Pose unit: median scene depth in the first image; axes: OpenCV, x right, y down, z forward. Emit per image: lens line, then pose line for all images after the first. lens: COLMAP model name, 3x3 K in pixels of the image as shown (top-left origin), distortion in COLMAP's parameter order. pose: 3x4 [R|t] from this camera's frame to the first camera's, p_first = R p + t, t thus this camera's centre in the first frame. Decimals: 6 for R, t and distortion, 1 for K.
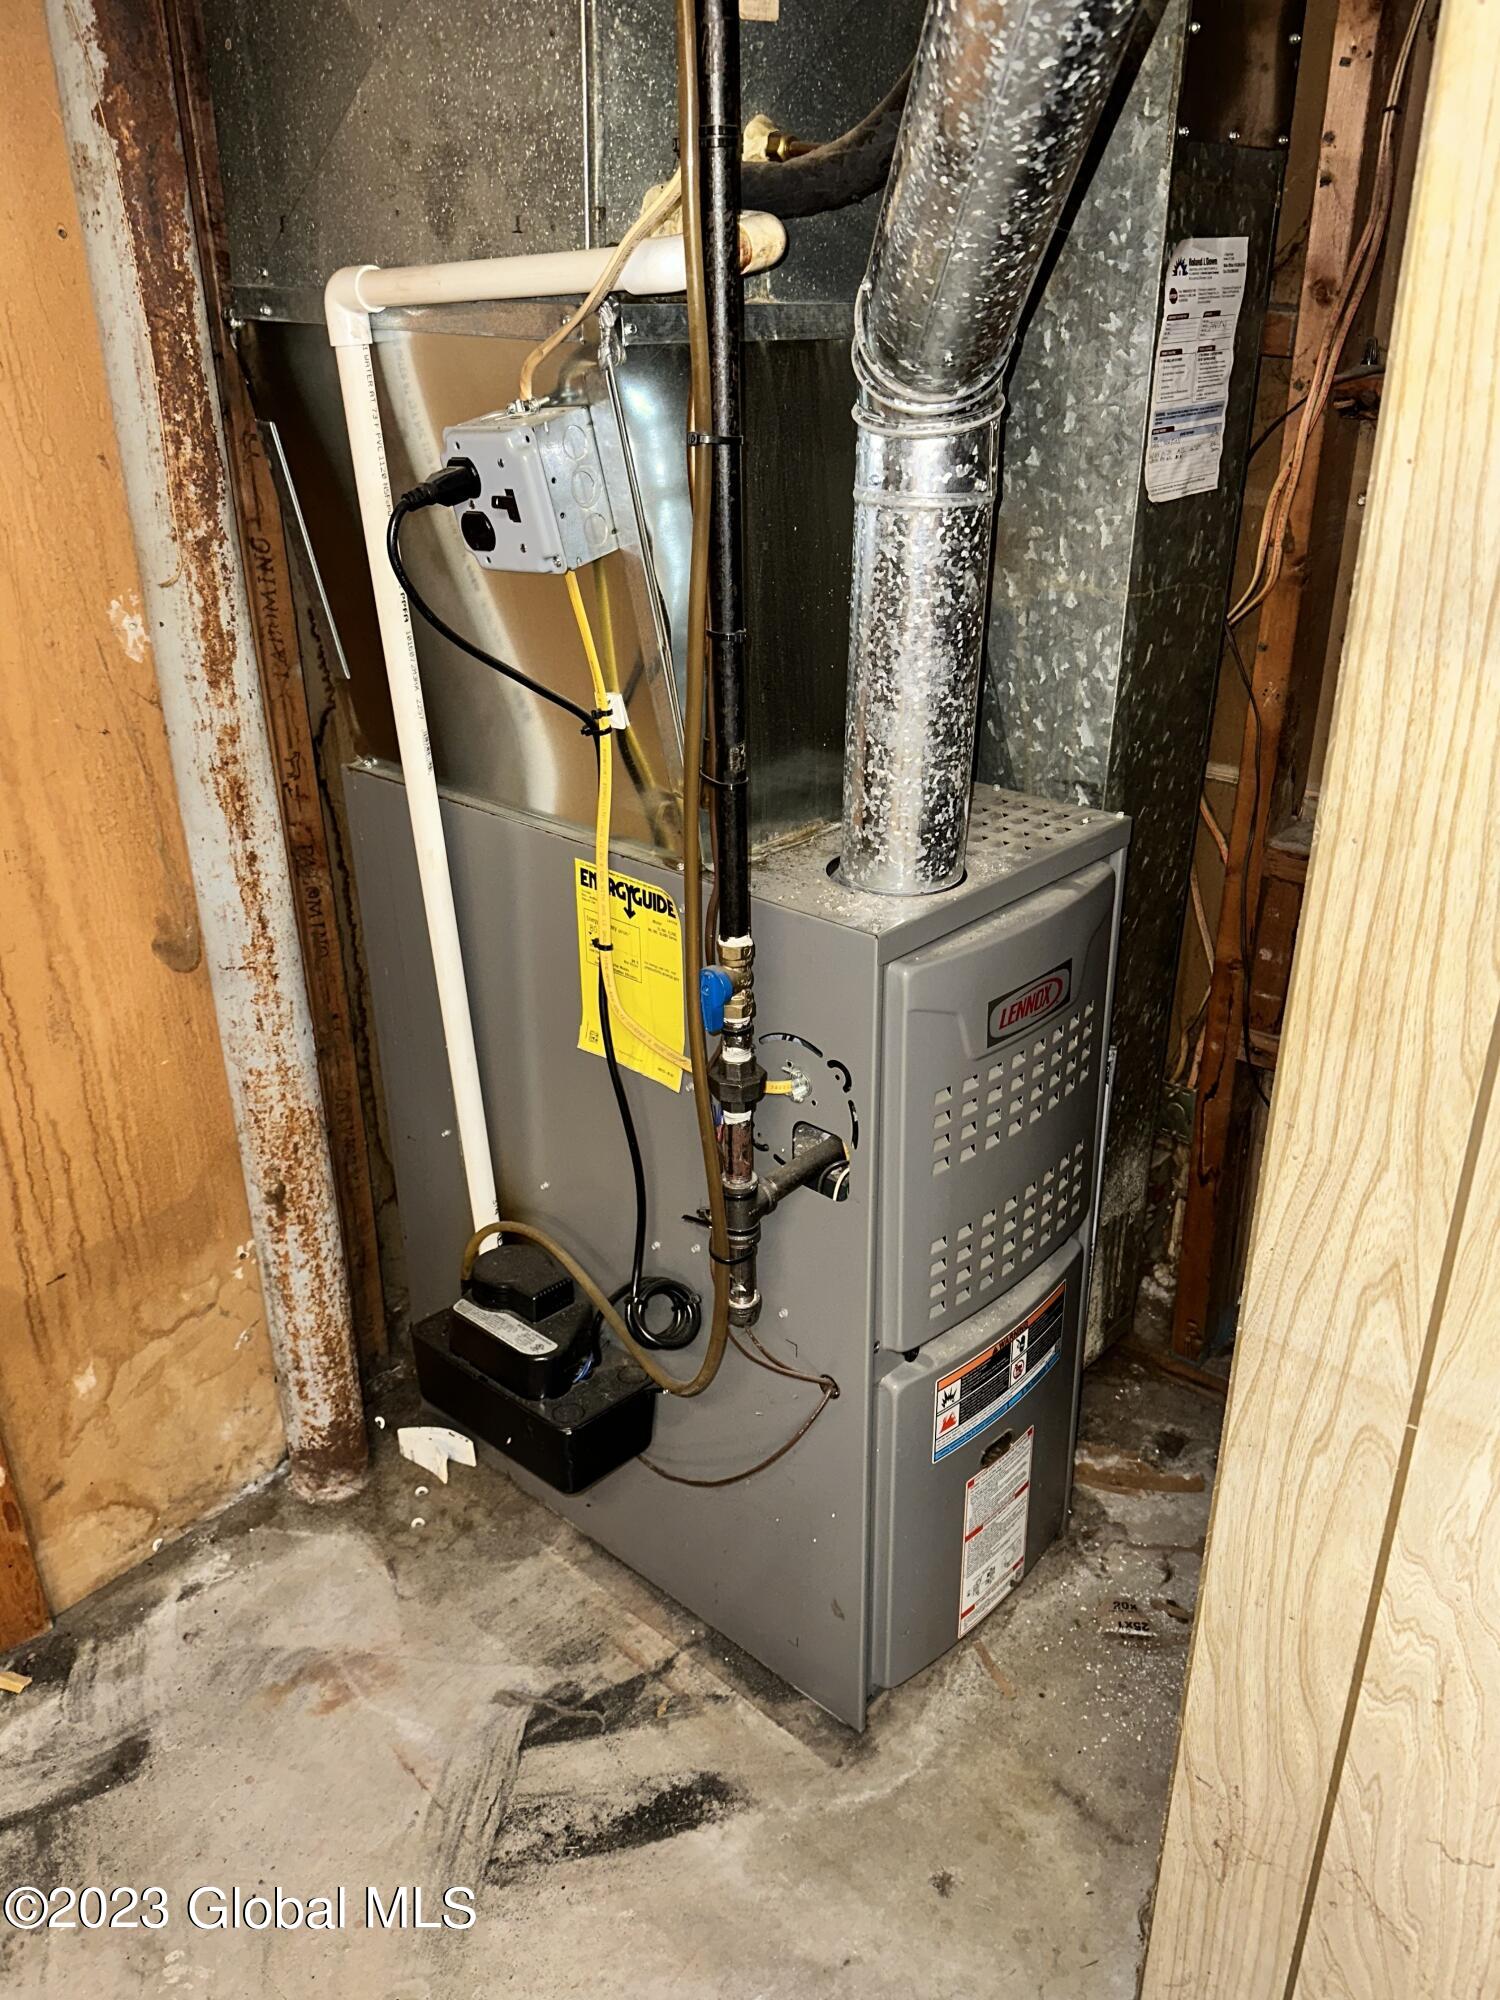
lens RADIAL K [[1612.9, 0, 755.3], [0, 1612.9, 1011.0], [0, 0, 1]] dist [-0.000817, 0.001486]
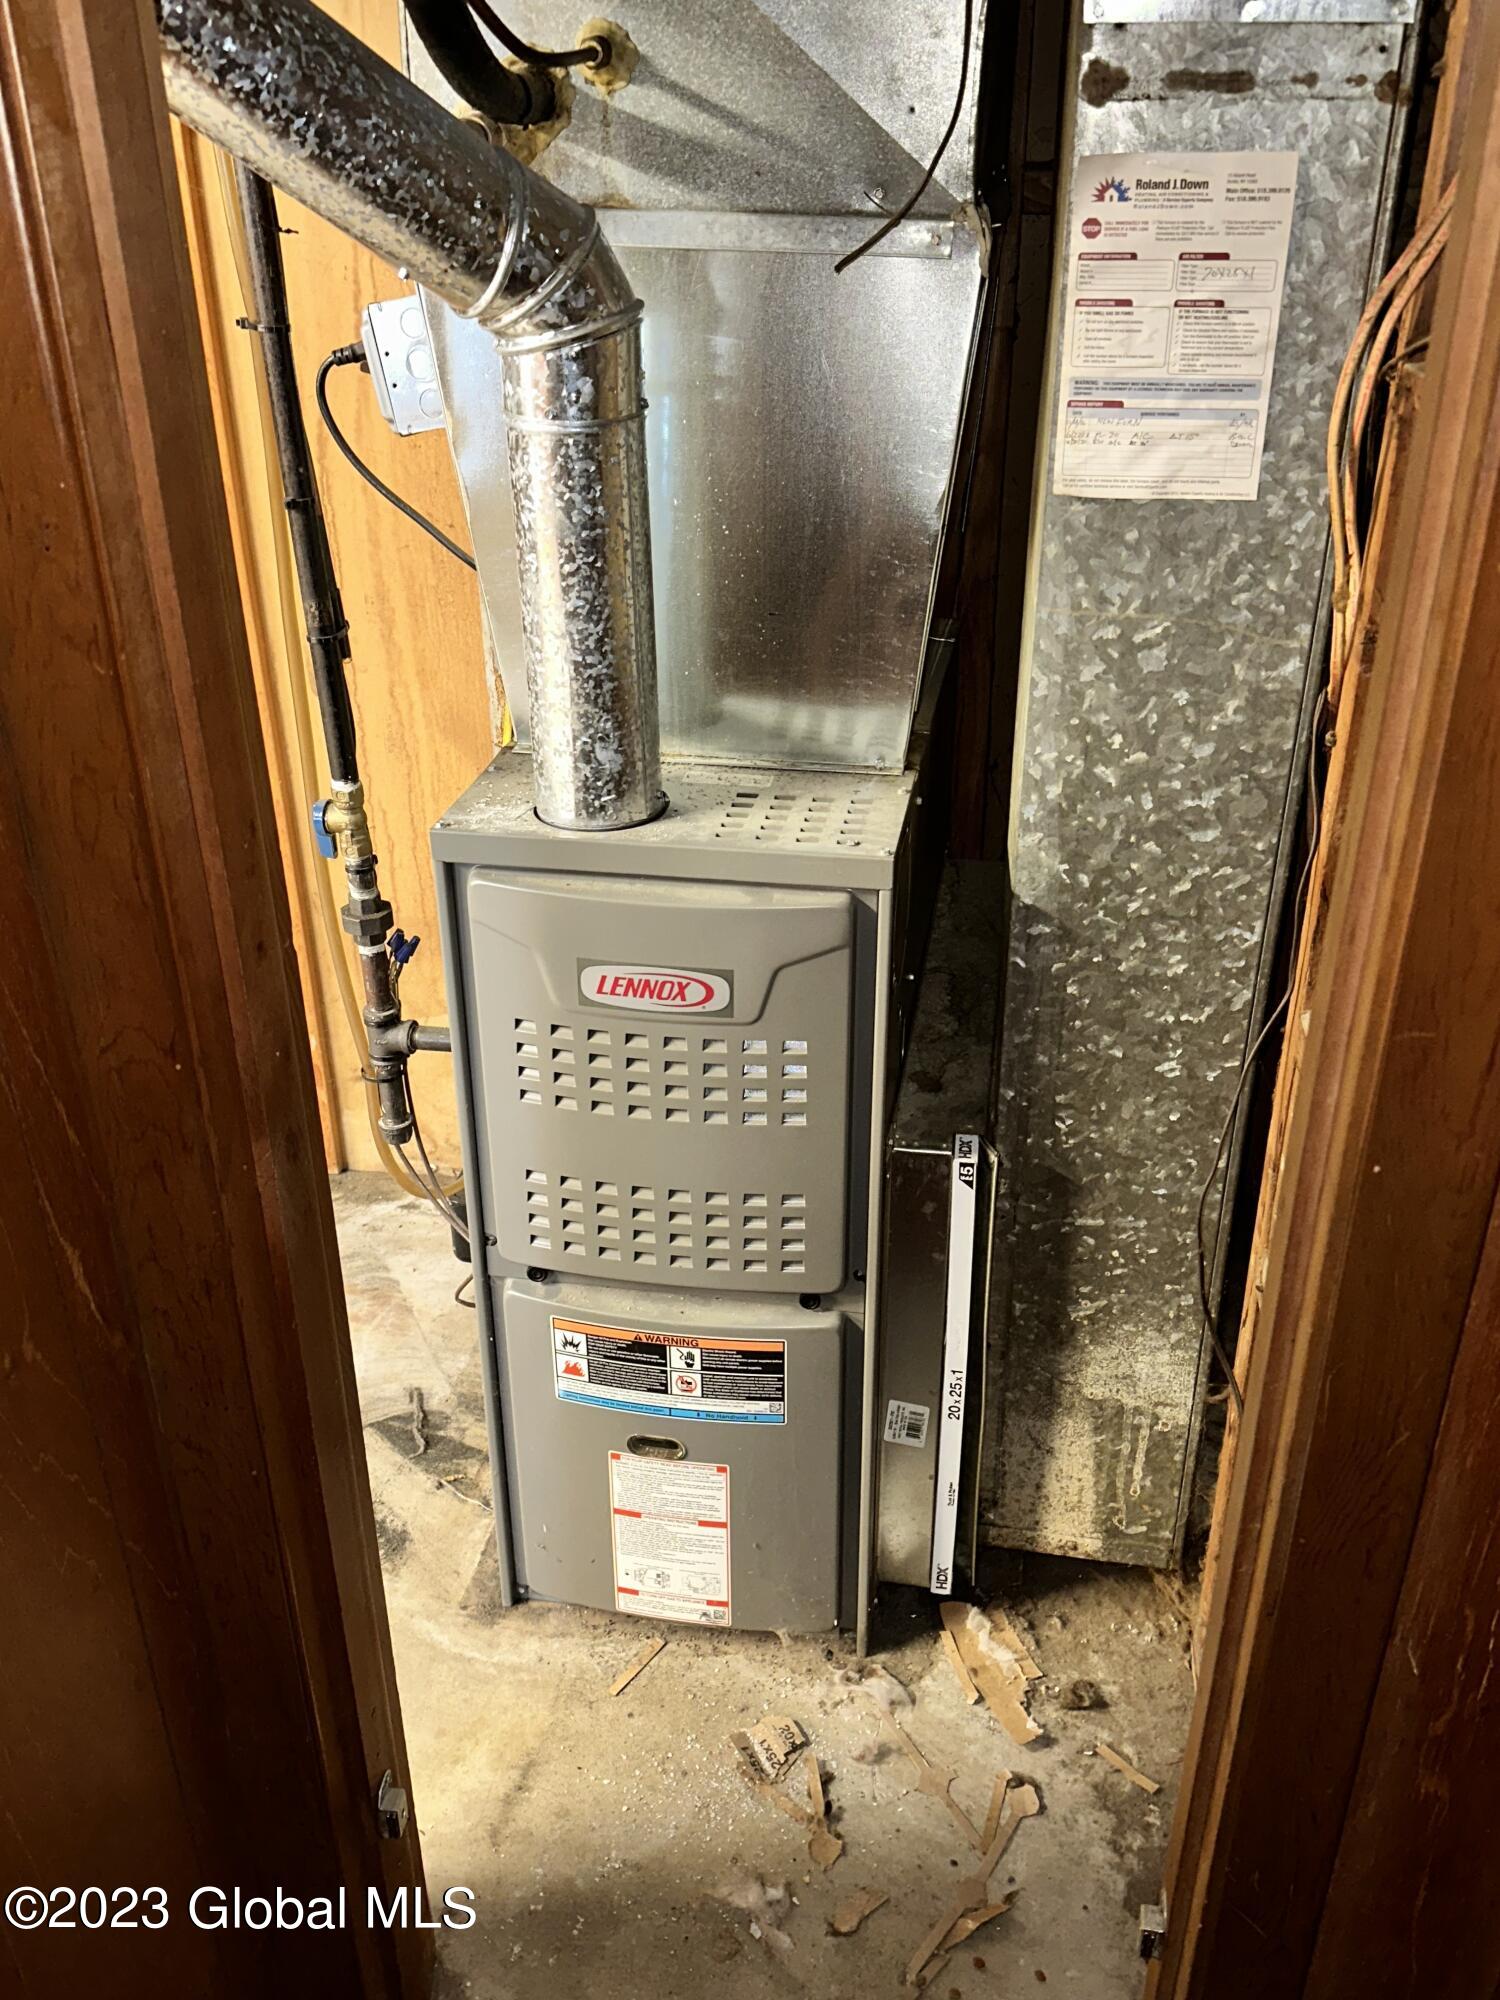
lens RADIAL K [[1677.9, 0, 752.9], [0, 1677.9, 989.9], [0, 0, 1]] dist [0.005573, -0.002444]
pose [[0.538173, 0.392544, -0.745841, 0.840832], [-0.361431, 0.906910, 0.216521, -0.213039], [0.761405, 0.153045, 0.629953, 0.398980]]
